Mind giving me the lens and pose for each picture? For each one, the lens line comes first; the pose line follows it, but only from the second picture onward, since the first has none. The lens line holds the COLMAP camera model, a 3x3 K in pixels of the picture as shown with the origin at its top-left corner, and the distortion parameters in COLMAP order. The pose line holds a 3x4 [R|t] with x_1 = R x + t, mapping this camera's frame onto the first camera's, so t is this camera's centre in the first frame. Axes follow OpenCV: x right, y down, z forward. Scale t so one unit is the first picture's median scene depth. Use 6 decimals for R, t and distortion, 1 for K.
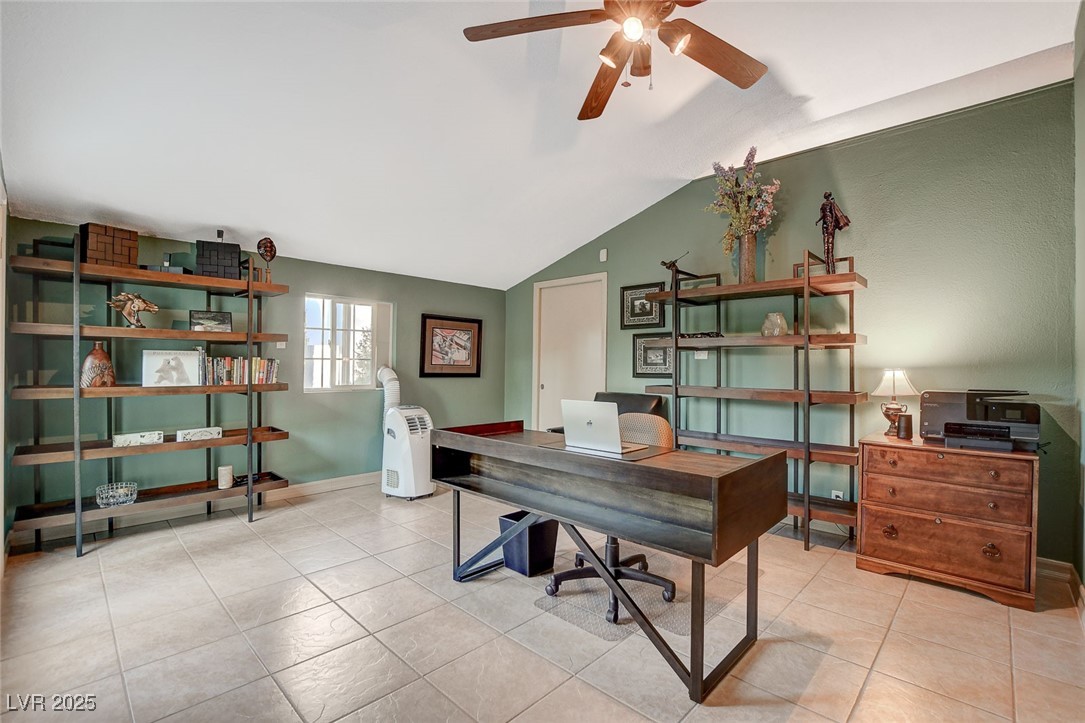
lens RADIAL K [[489.1, 0, 541.4], [0, 489.1, 363.5], [0, 0, 1]] dist [-0.012615, 0.000976]
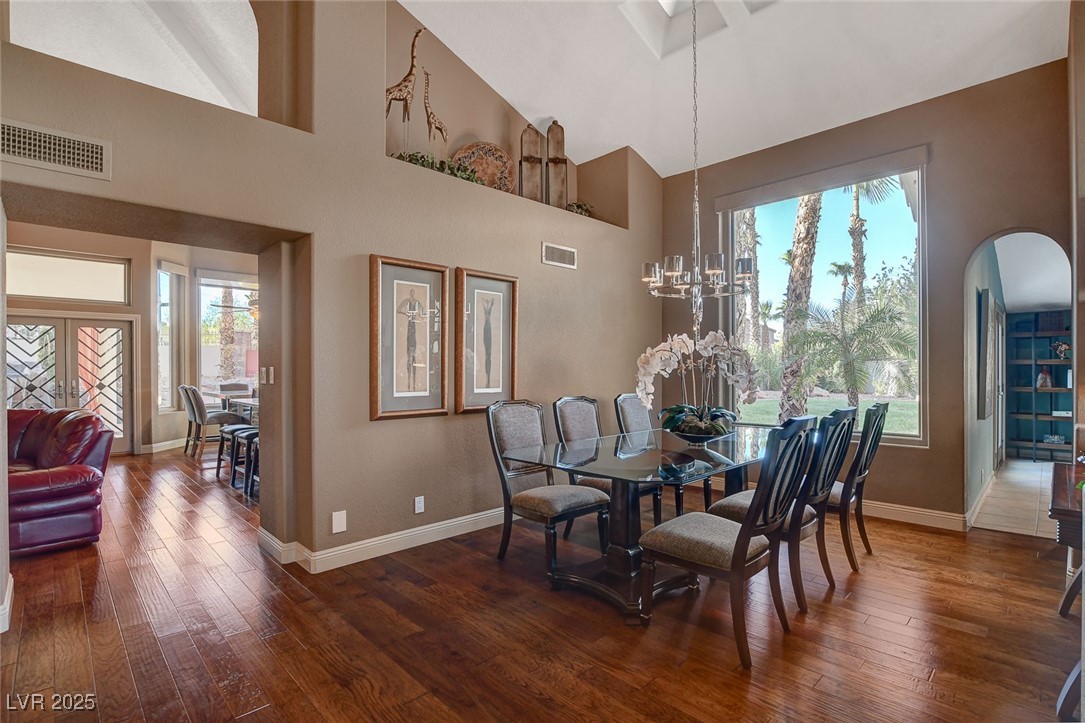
lens RADIAL K [[501.5, 0, 534.4], [0, 501.5, 368.2], [0, 0, 1]] dist [-0.021757, -0.000068]
pose [[-0.044586, -0.010100, -0.998954, 1.374688], [0.006854, 0.999922, -0.010416, -0.030720], [0.998982, -0.007312, -0.044513, -1.179981]]
